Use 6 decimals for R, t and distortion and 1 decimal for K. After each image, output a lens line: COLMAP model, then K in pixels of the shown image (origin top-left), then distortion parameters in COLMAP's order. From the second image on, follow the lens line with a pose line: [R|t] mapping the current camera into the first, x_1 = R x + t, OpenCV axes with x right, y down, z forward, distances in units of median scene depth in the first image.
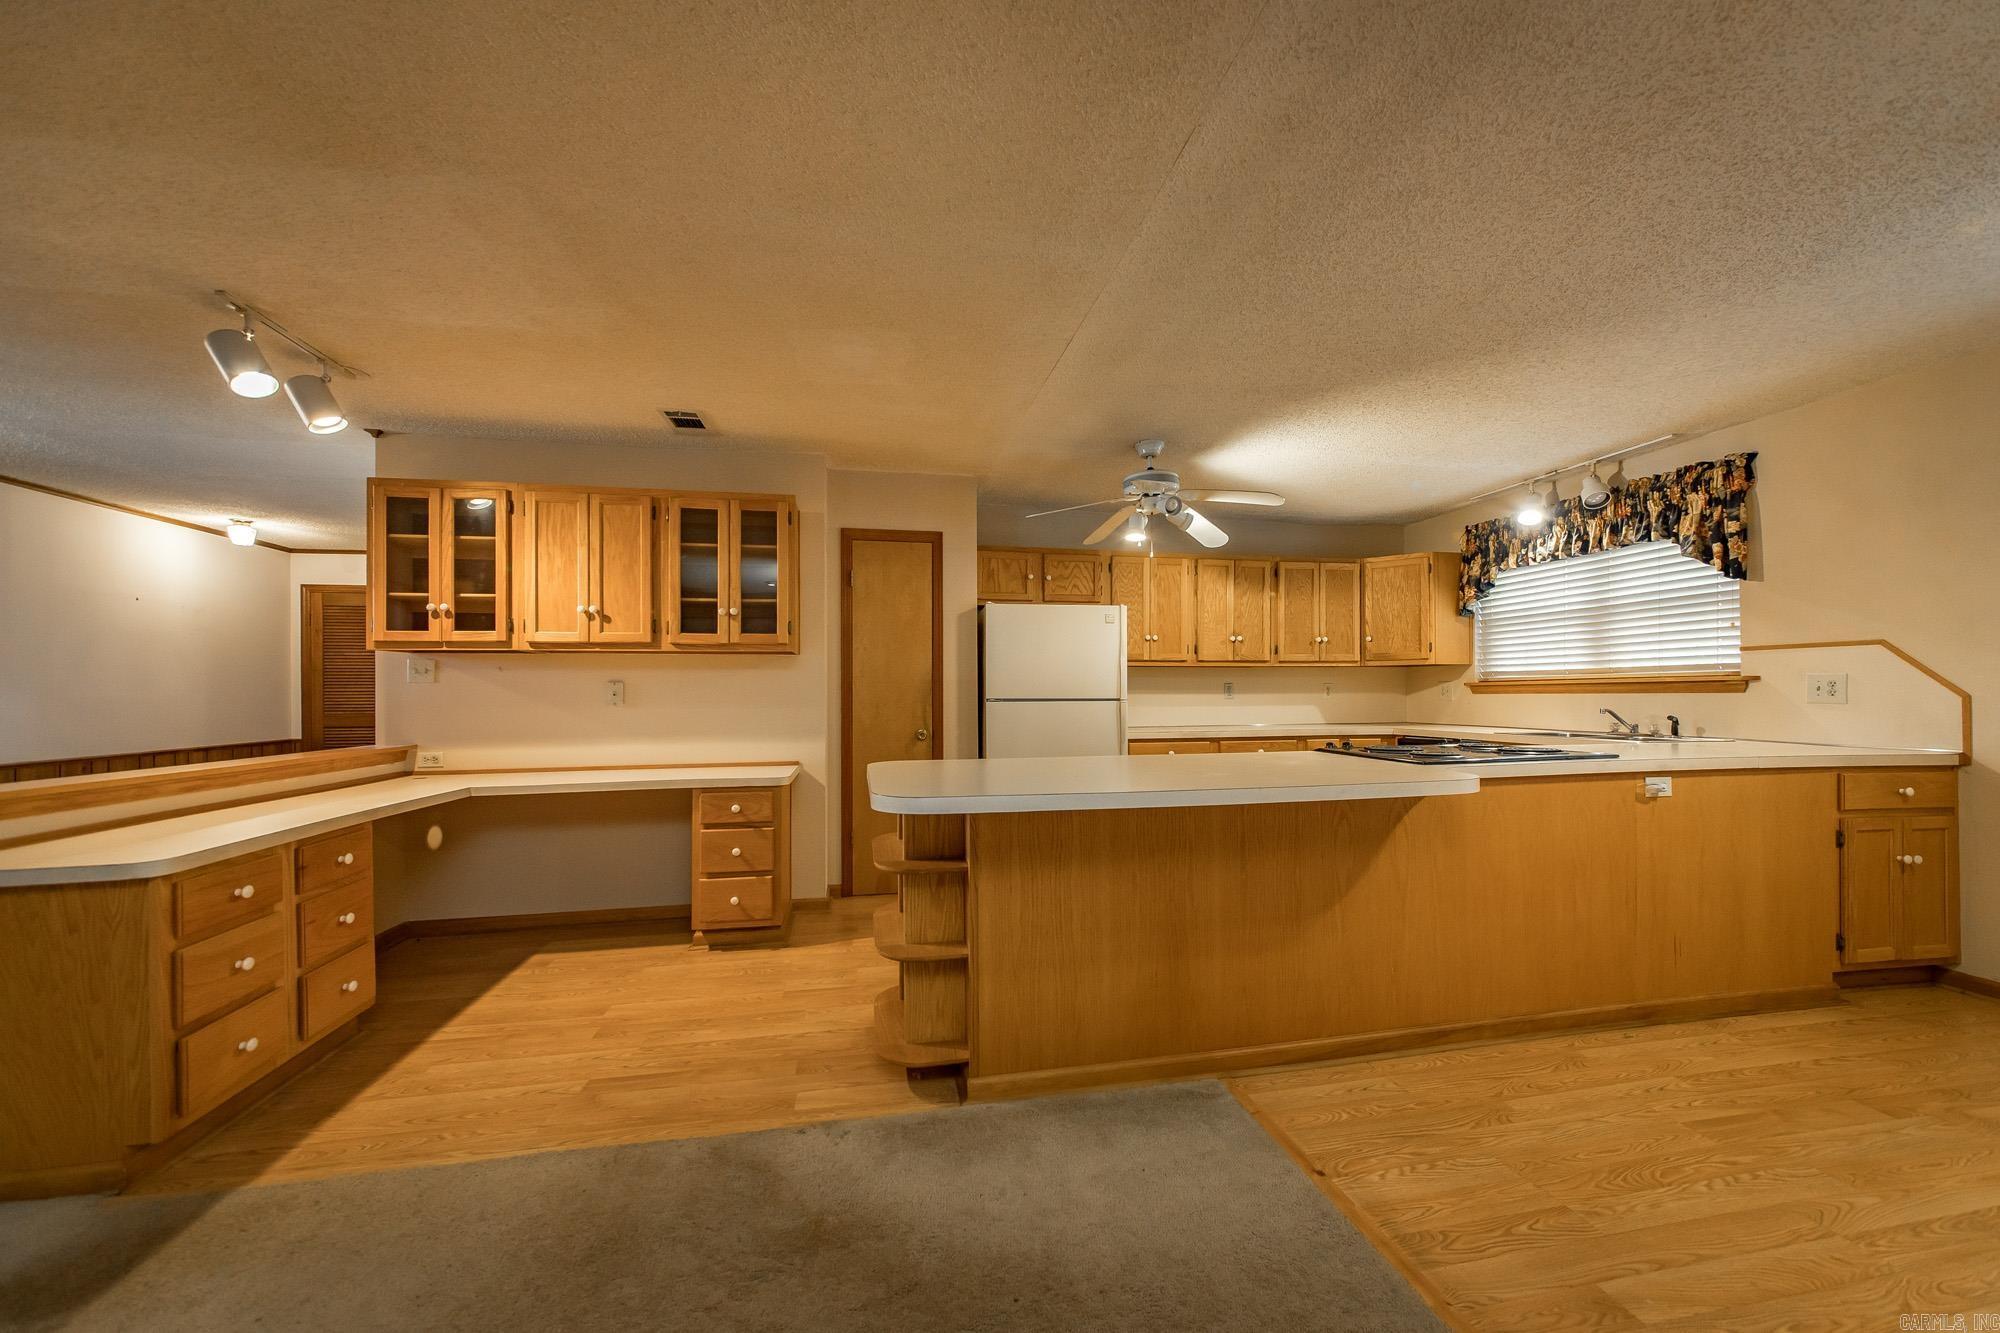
lens RADIAL K [[729.6, 0, 1003.5], [0, 729.6, 688.0], [0, 0, 1]] dist [0.000775, 0.000175]
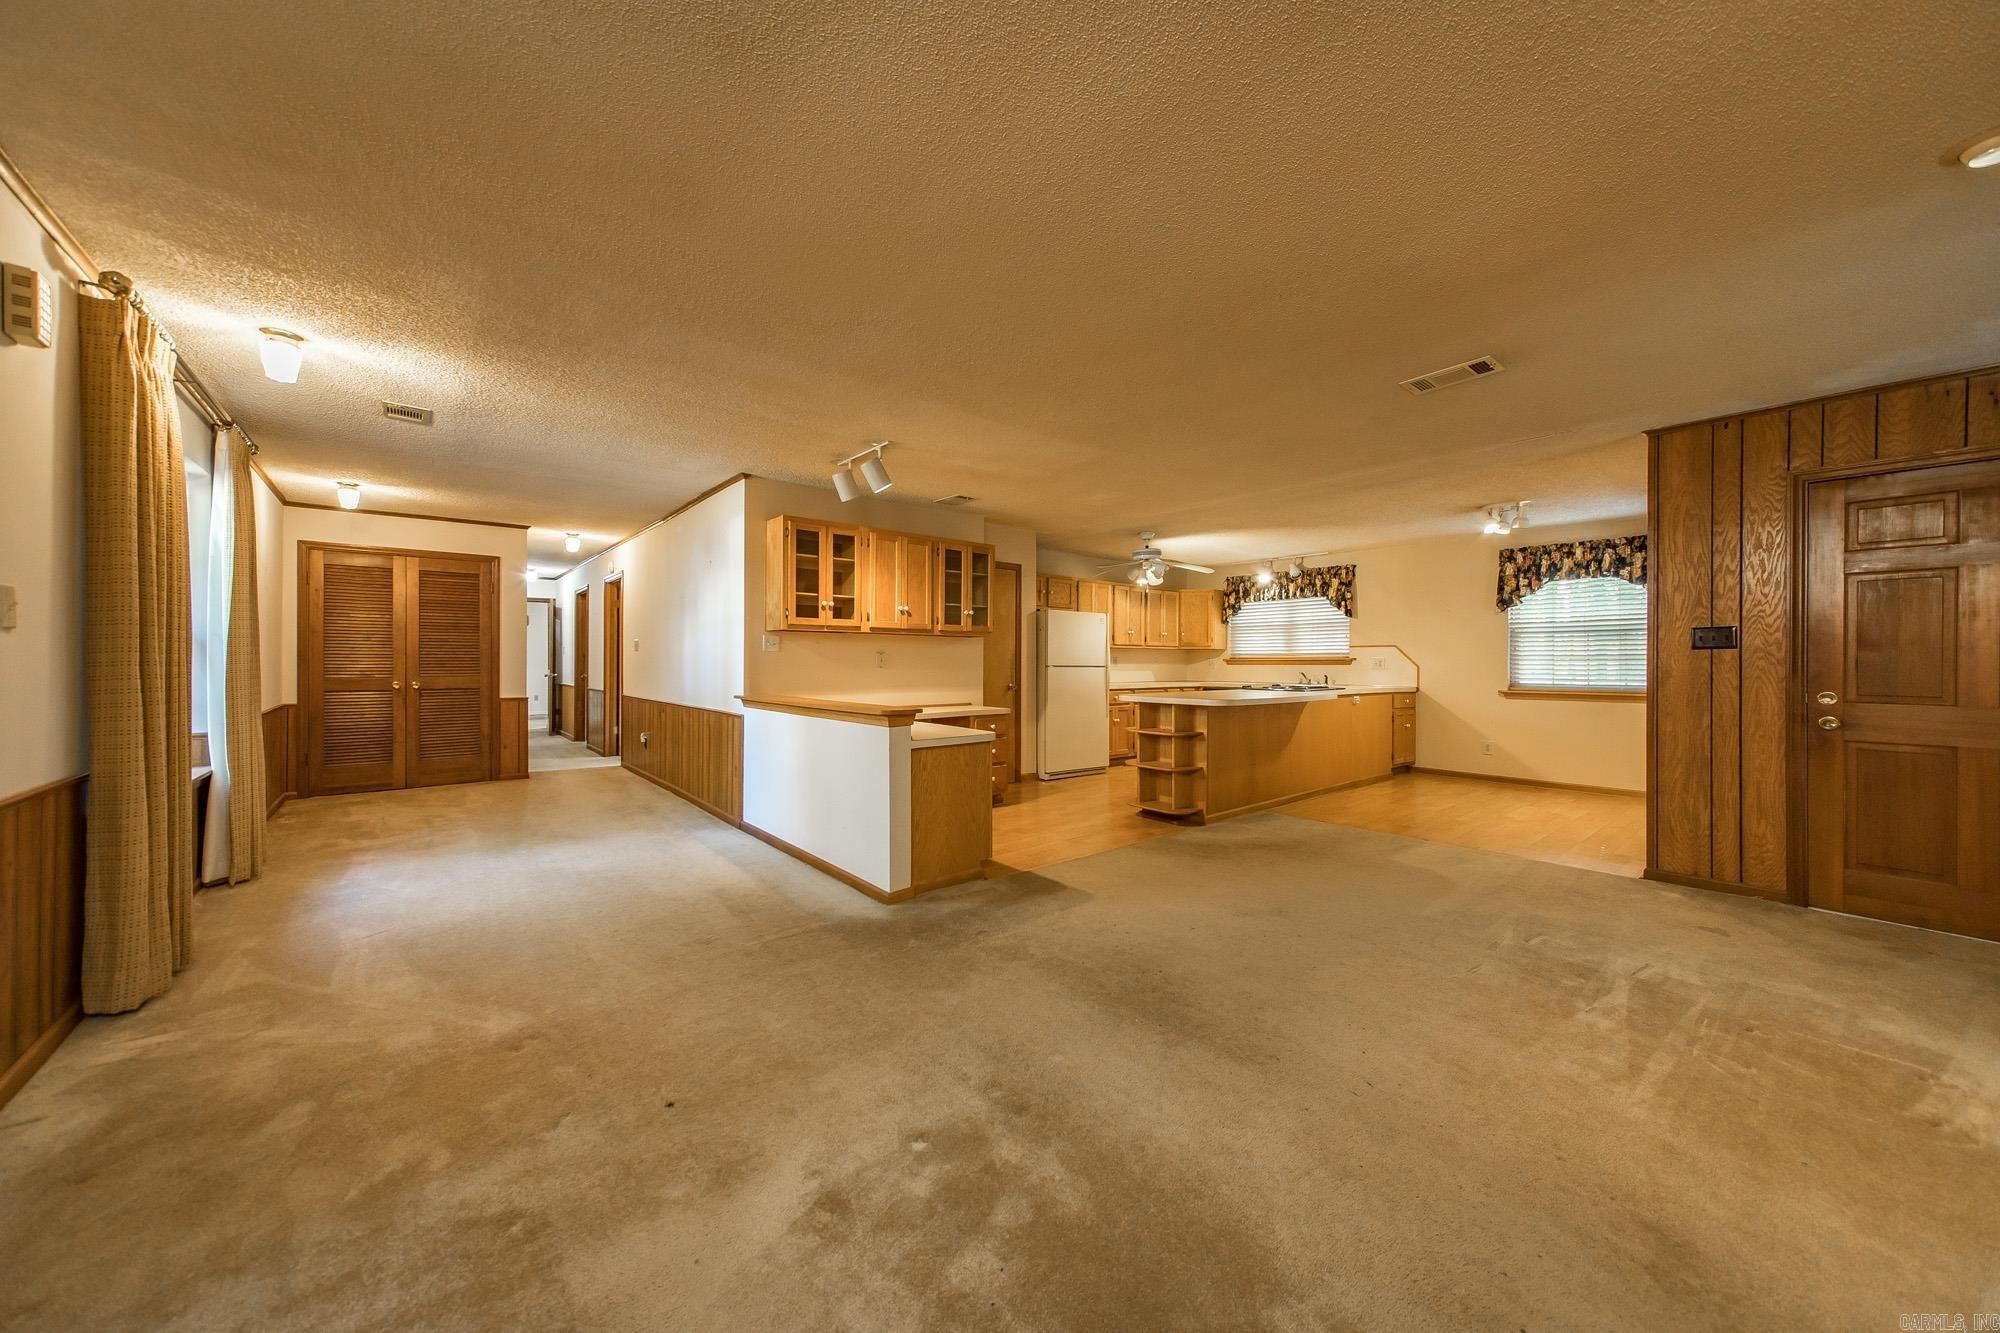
lens RADIAL K [[688.7, 0, 1000.0], [0, 688.7, 666.5], [0, 0, 1]] dist [0.000299, 0.000018]
pose [[0.879233, 0.006478, 0.476348, -0.944920], [-0.011891, 0.999894, 0.008350, 0.005462], [-0.476244, -0.013006, 0.879217, -0.384818]]
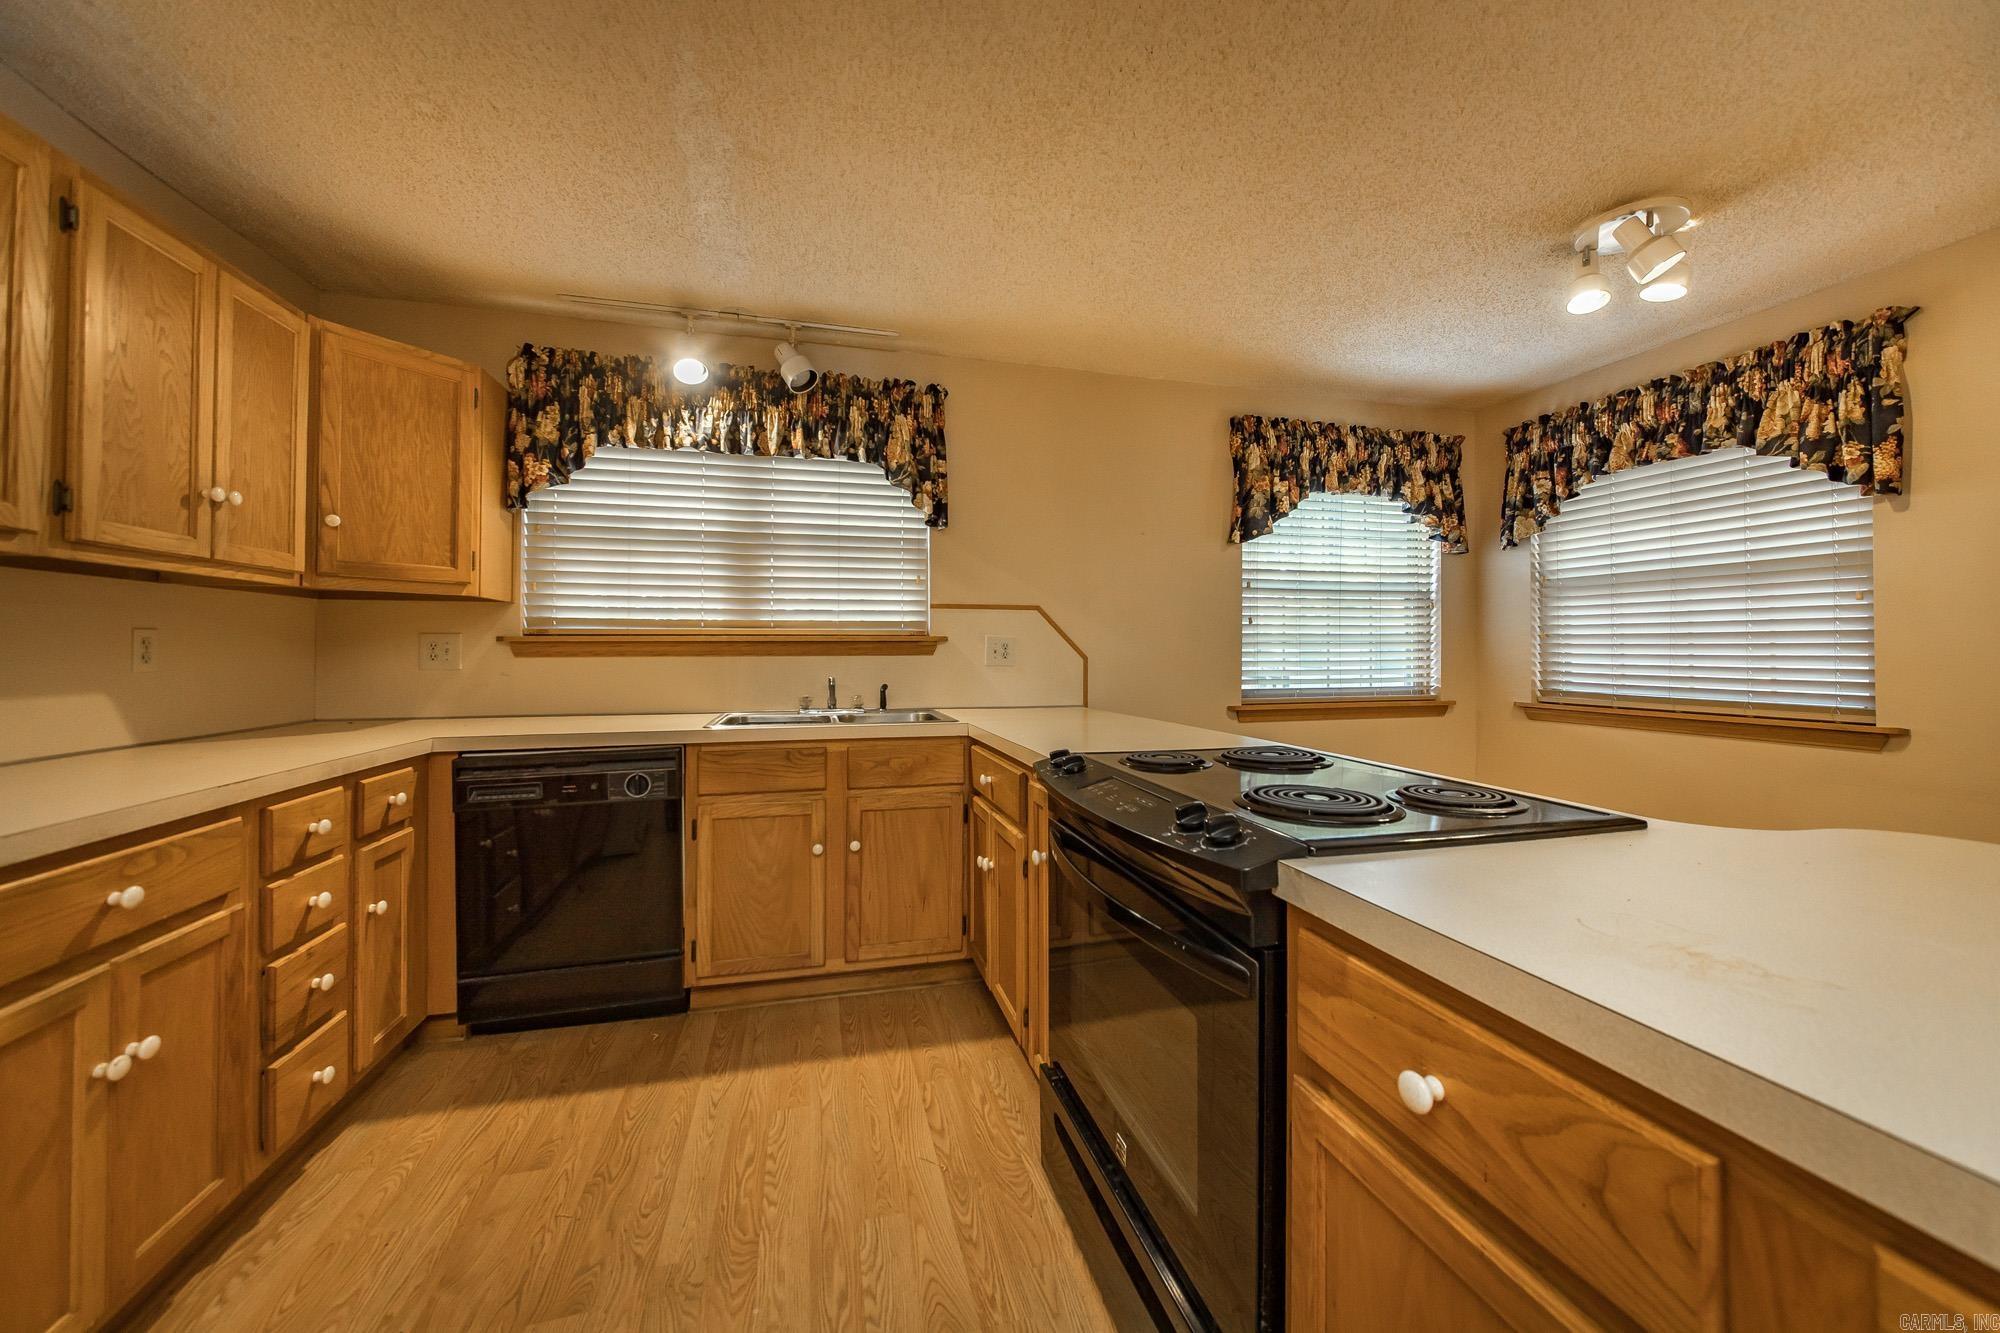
lens RADIAL K [[716.6, 0, 985.0], [0, 716.6, 638.4], [0, 0, 1]] dist [-0.001265, -0.000031]
pose [[-0.053019, 0.016504, 0.998457, 0.121121], [-0.009606, 0.999809, -0.017037, 0.000195], [-0.998547, -0.010495, -0.052851, 0.875926]]
